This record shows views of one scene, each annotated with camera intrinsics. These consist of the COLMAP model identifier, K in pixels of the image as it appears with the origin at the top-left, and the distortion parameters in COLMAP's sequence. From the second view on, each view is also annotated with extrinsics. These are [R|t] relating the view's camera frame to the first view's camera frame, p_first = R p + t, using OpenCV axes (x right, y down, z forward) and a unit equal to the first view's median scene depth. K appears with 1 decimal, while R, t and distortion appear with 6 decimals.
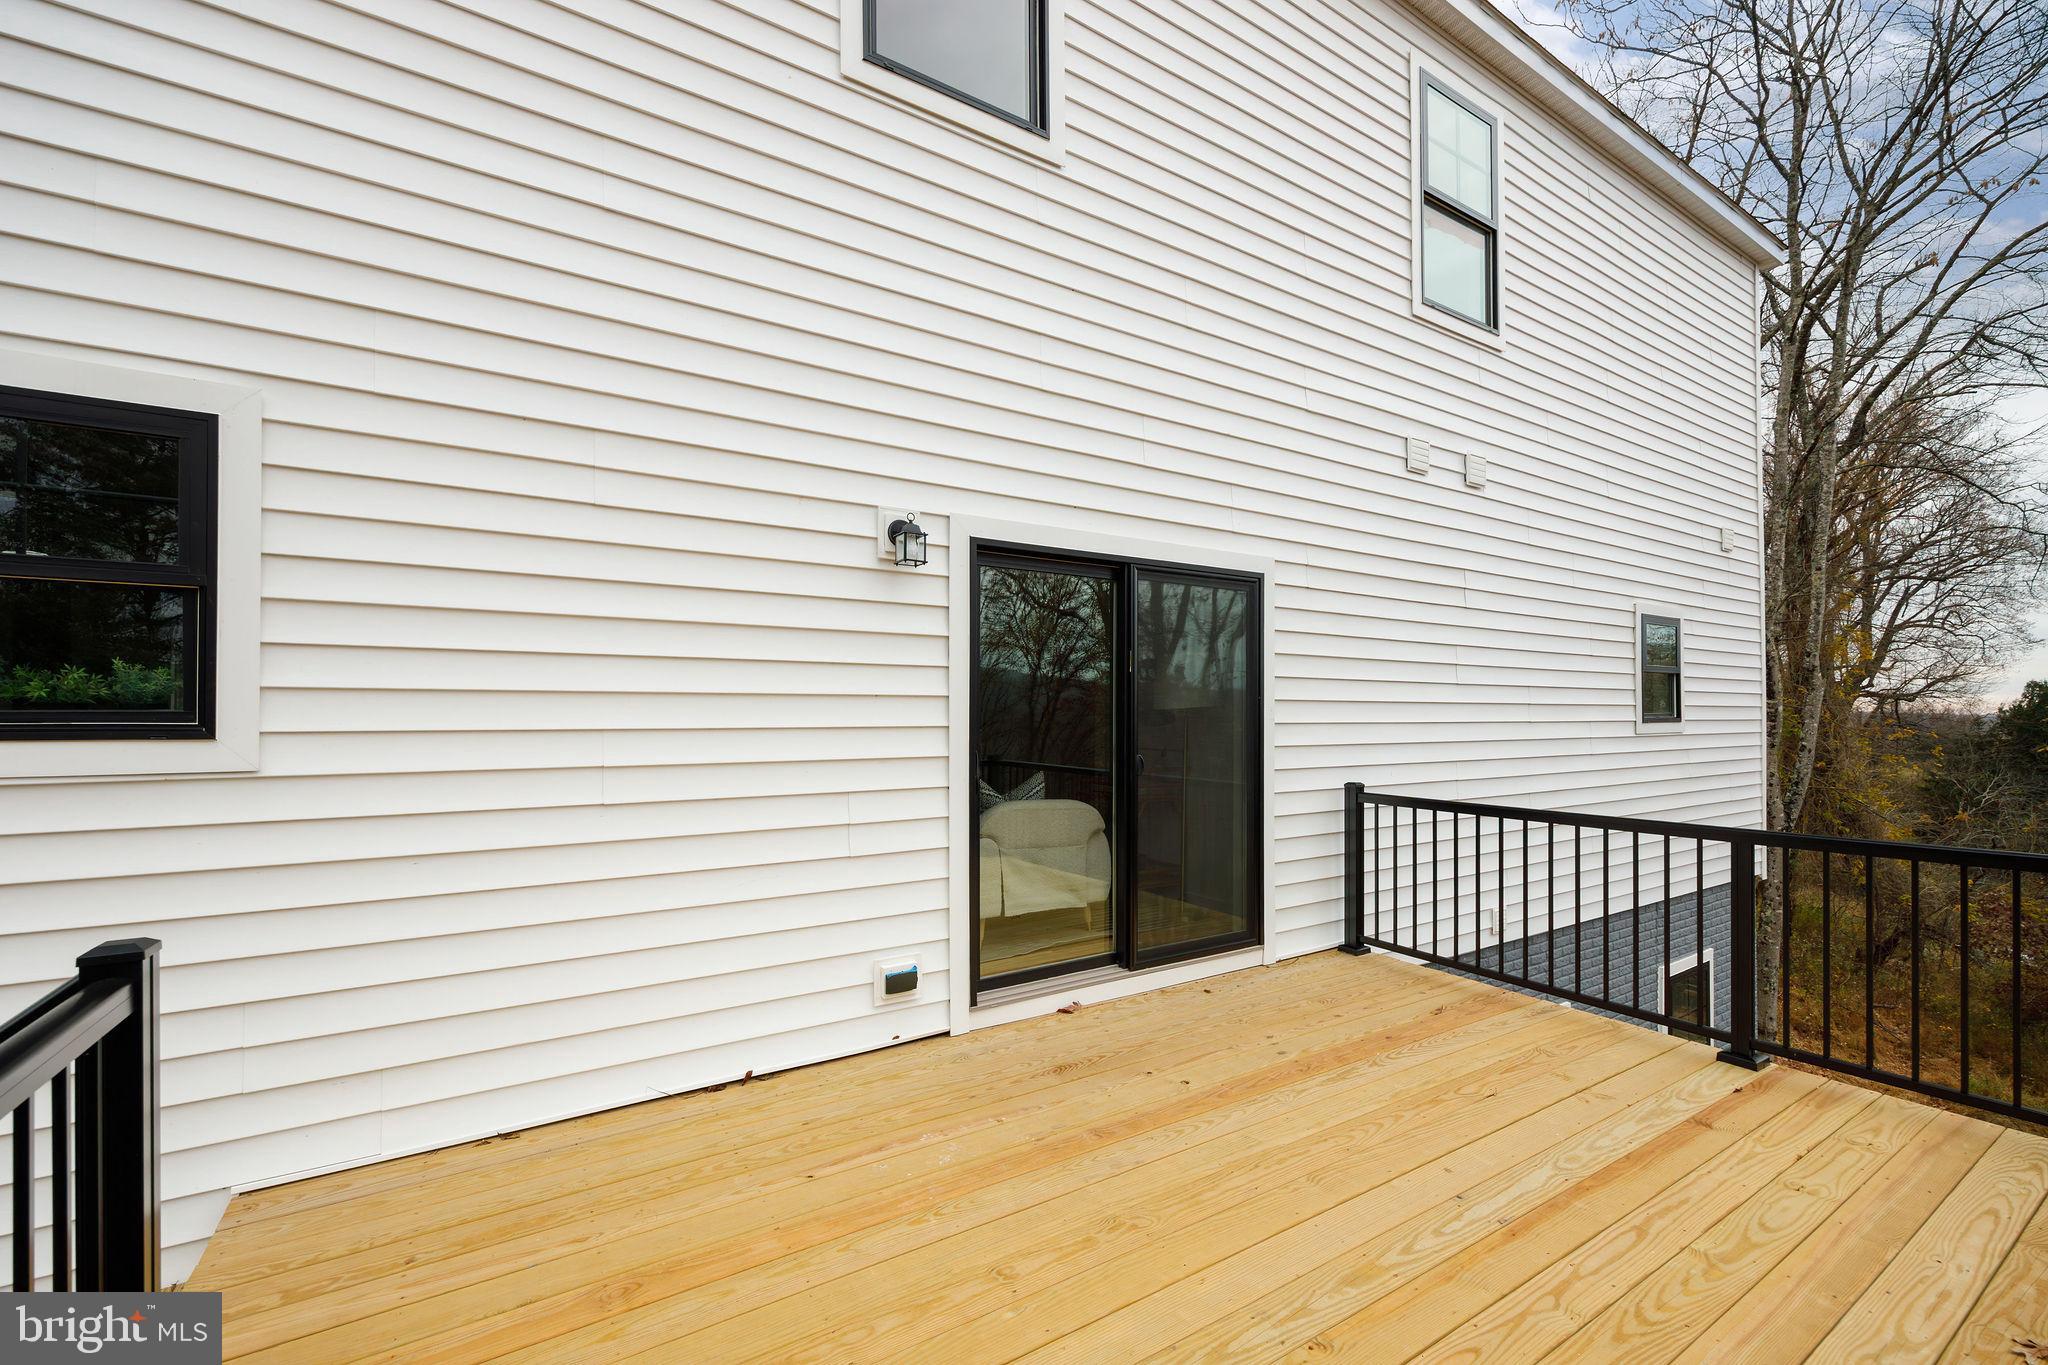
lens RADIAL K [[822.5, 0, 988.9], [0, 822.5, 712.8], [0, 0, 1]] dist [0.001083, 0.000479]
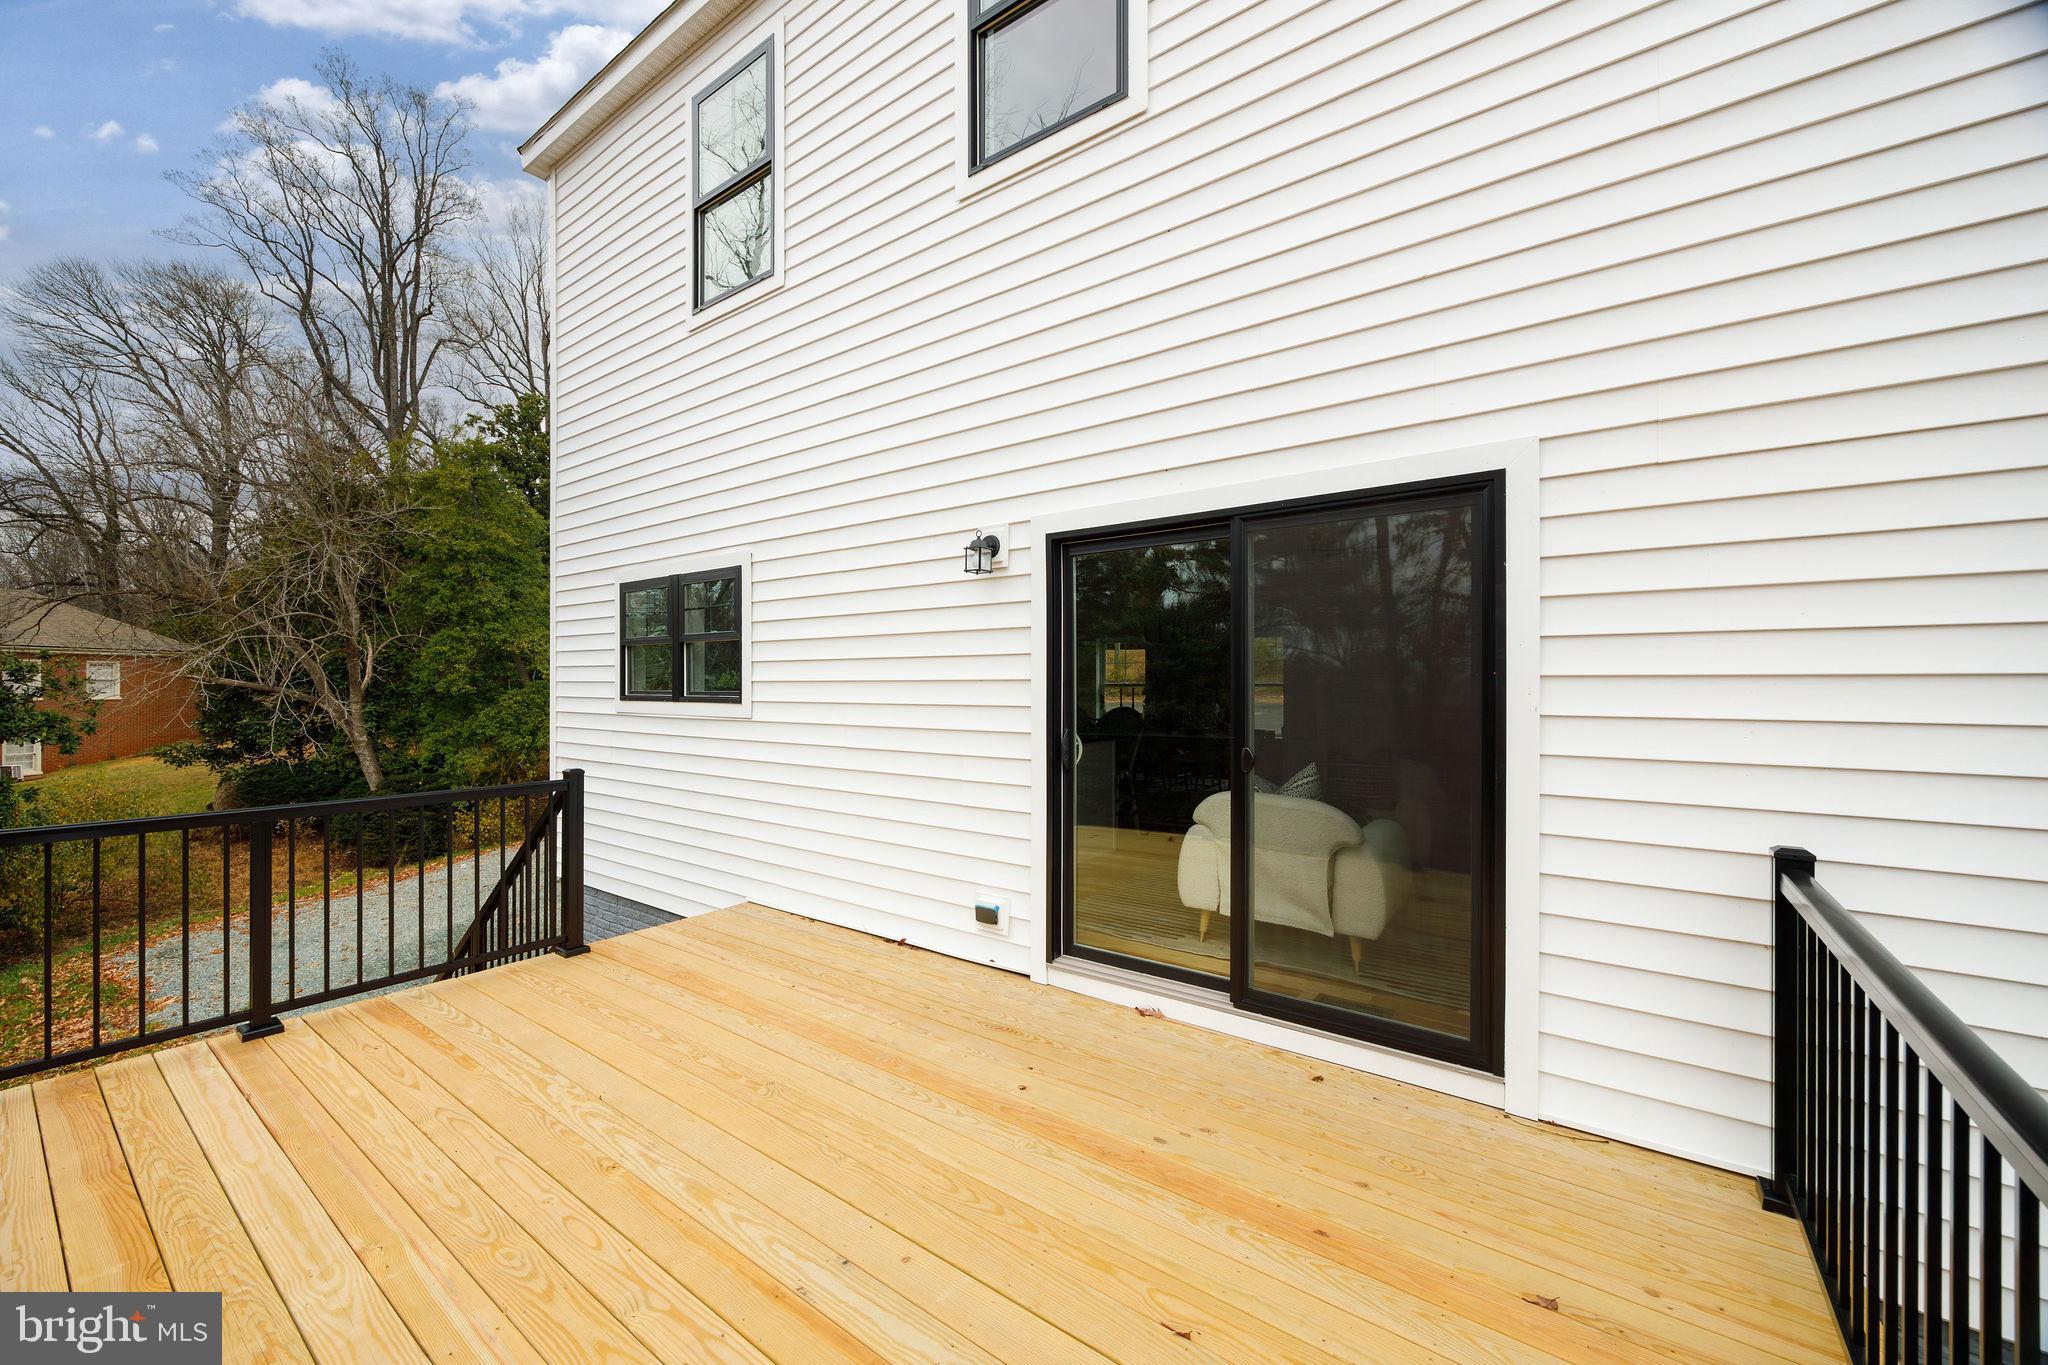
lens RADIAL K [[789.5, 0, 1022.3], [0, 789.5, 686.6], [0, 0, 1]] dist [-0.000518, -0.000697]
pose [[0.383758, 0.003465, -0.923427, 0.989618], [0.003938, 0.999978, 0.005389, -0.017448], [0.923425, -0.005705, 0.383736, 0.599546]]
